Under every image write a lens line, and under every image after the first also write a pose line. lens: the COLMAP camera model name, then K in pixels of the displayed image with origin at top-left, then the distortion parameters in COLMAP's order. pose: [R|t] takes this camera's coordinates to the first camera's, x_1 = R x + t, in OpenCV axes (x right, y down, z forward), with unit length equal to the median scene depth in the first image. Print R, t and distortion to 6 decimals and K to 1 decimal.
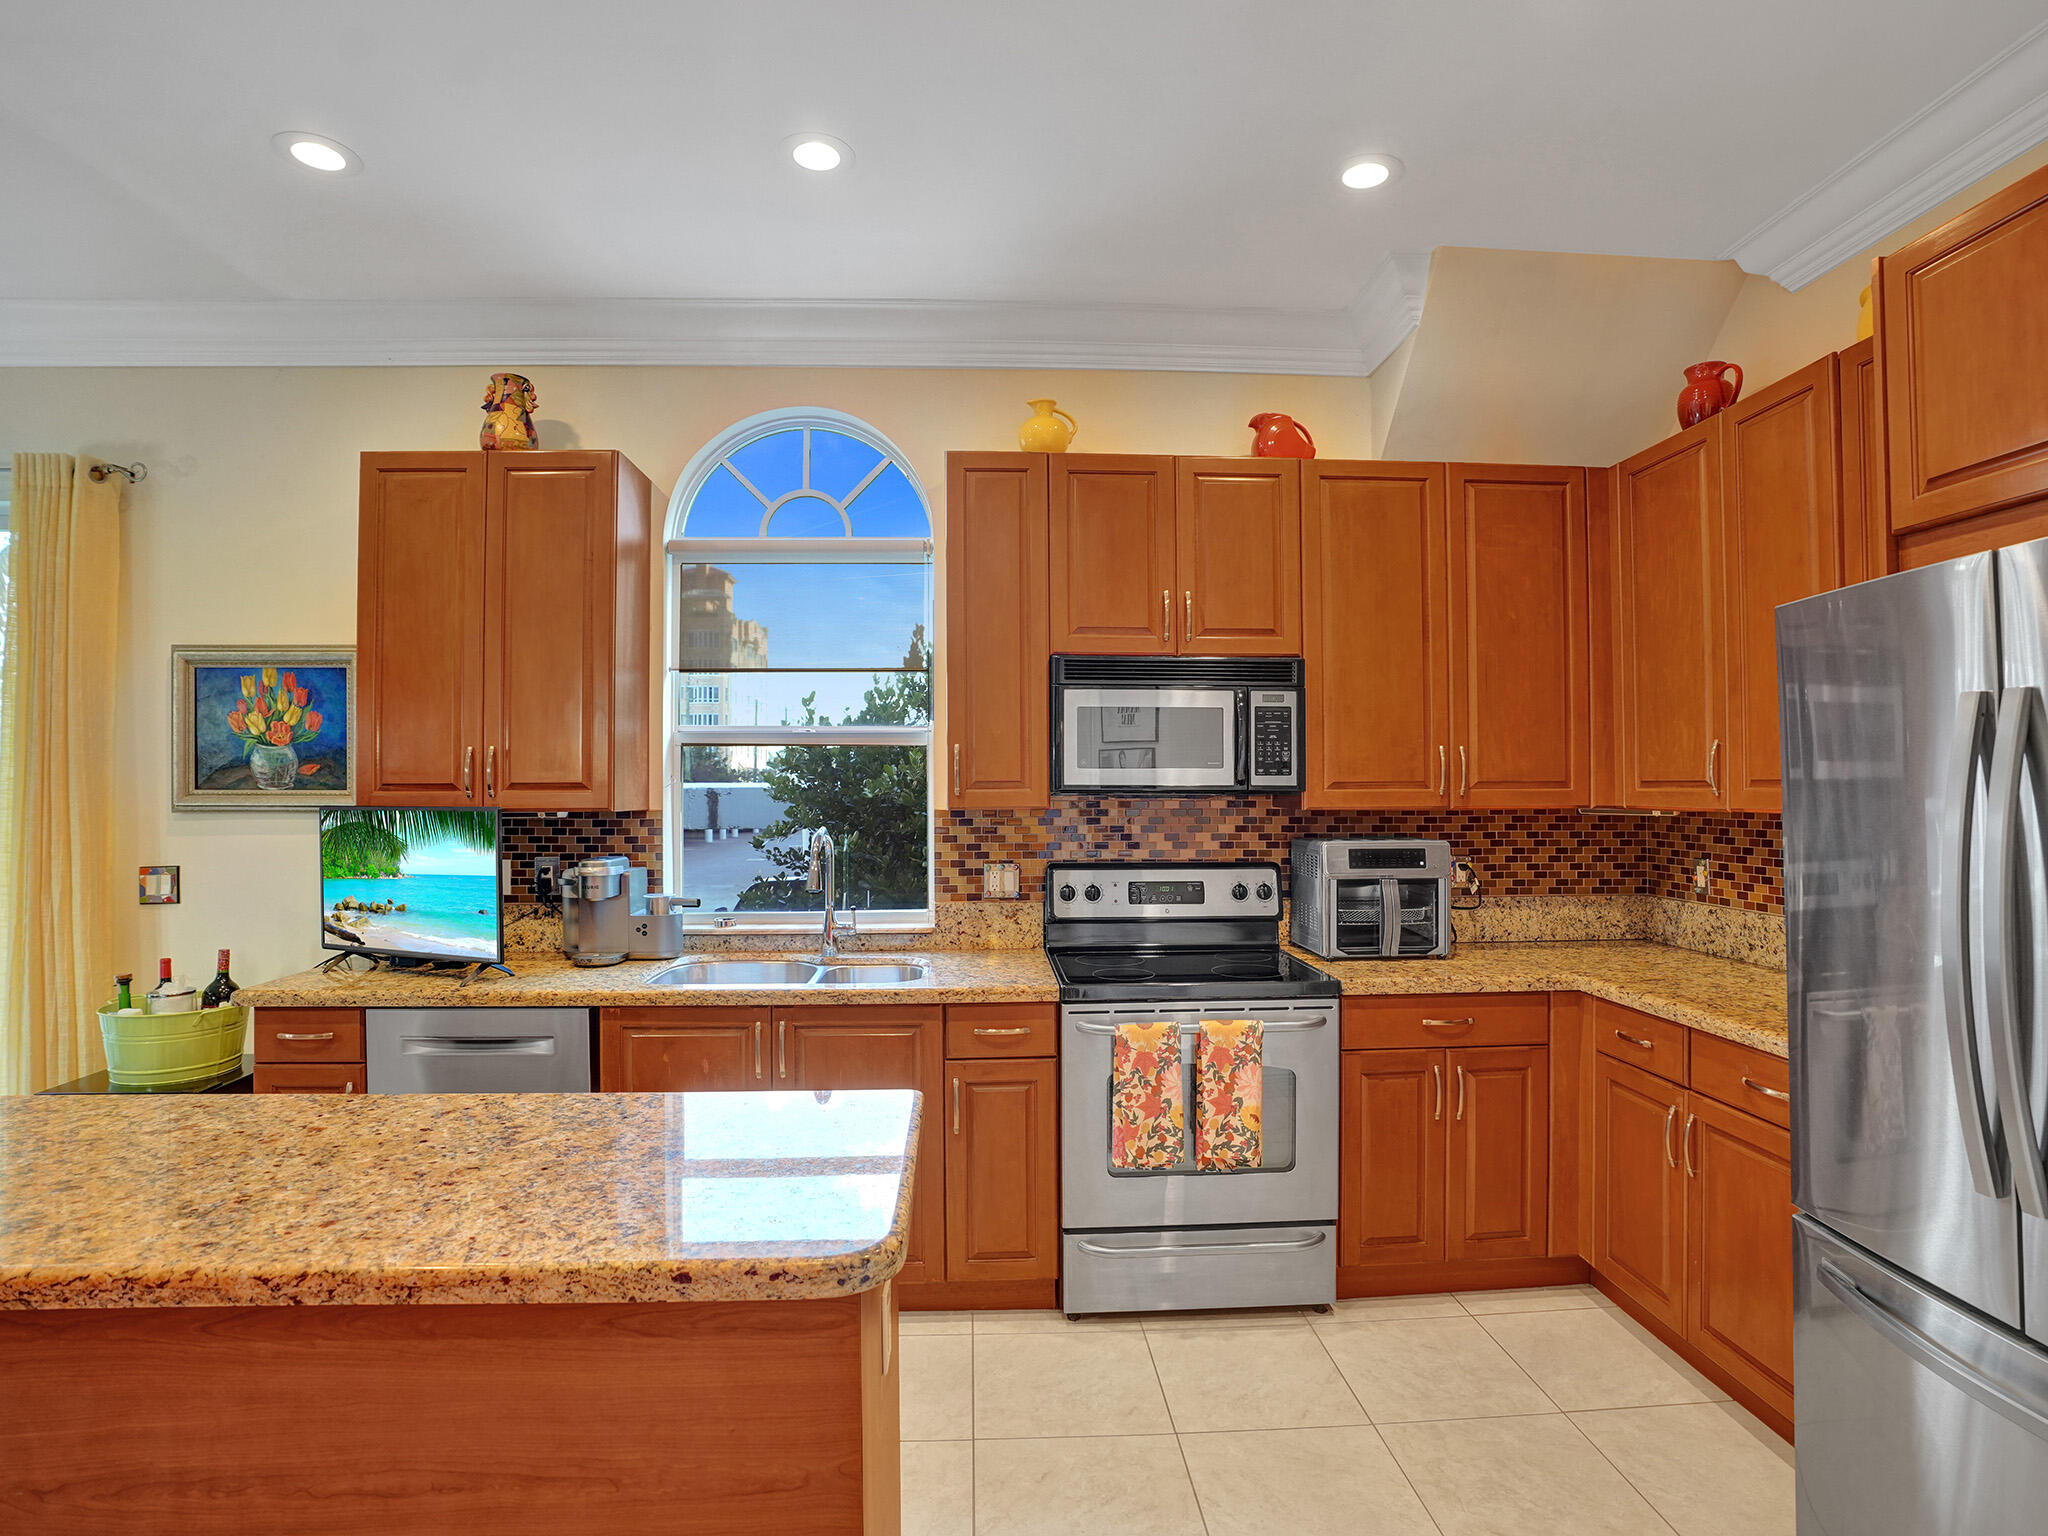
lens RADIAL K [[1058.2, 0, 1022.3], [0, 1058.2, 764.6], [0, 0, 1]] dist [-0.069436, 0.026079]
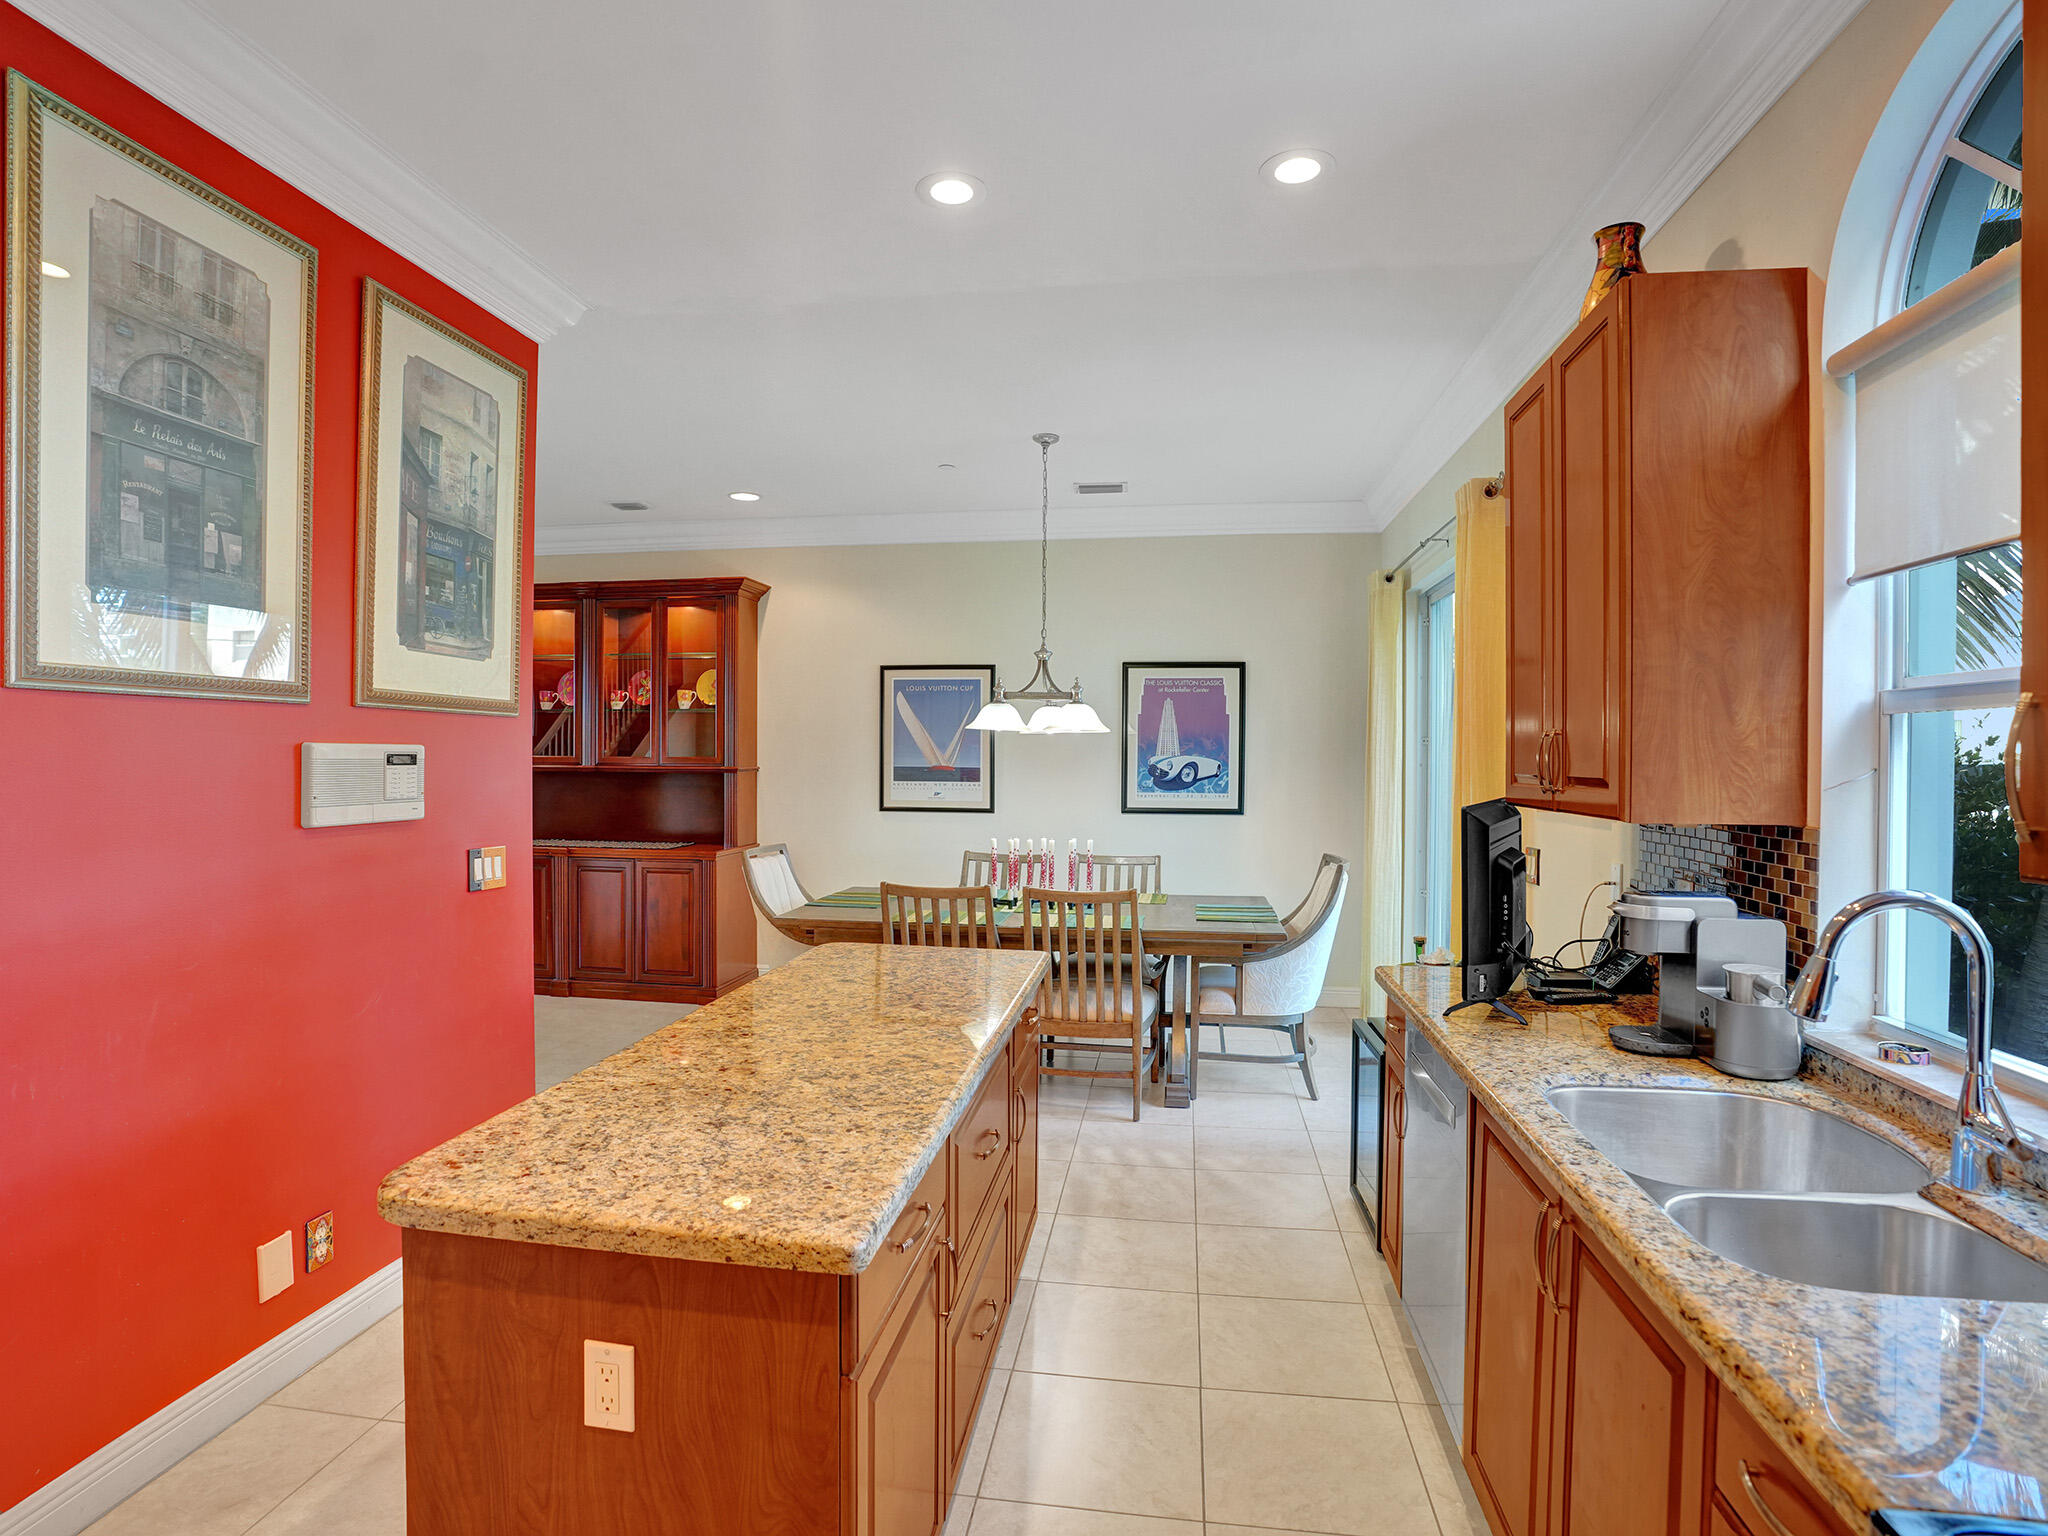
lens RADIAL K [[1058.2, 0, 1022.3], [0, 1058.2, 764.6], [0, 0, 1]] dist [-0.069436, 0.026079]
pose [[-0.196321, 0.012850, -0.980455, 0.340158], [0.014182, 0.999847, 0.010265, -0.004748], [0.980437, -0.011890, -0.196473, 0.776226]]
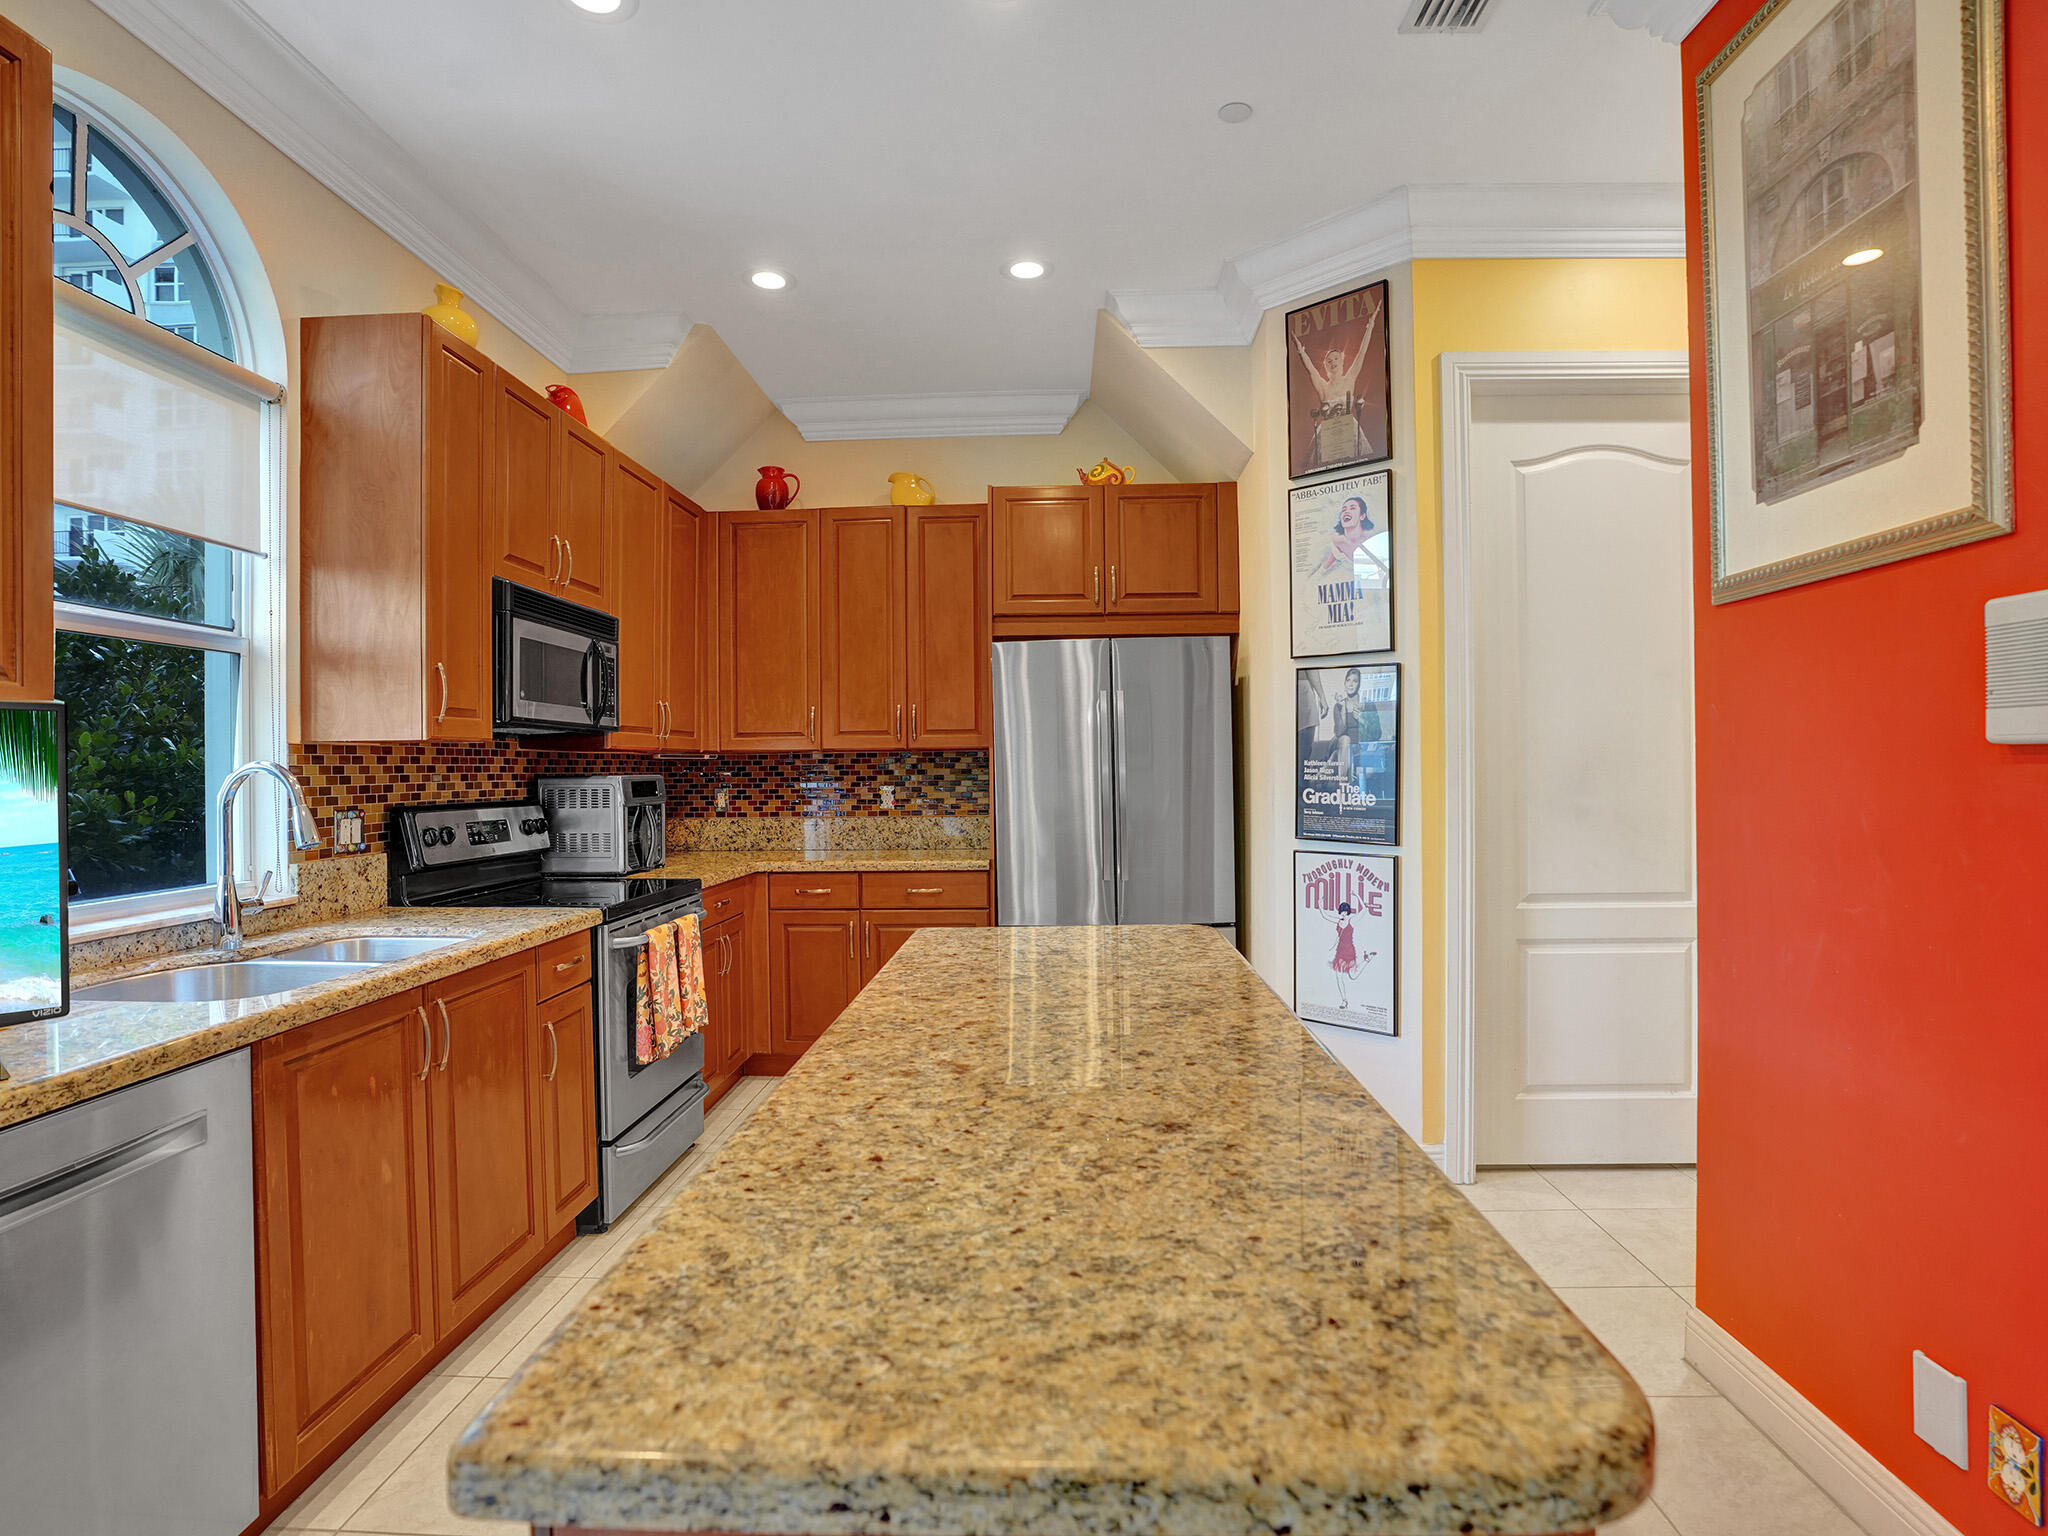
lens RADIAL K [[1058.2, 0, 1022.3], [0, 1058.2, 764.6], [0, 0, 1]] dist [-0.069436, 0.026079]
pose [[0.093274, 0.004647, 0.995630, -0.894570], [-0.010183, 0.999941, -0.003713, 0.063936], [-0.995588, -0.009792, 0.093316, 0.464180]]
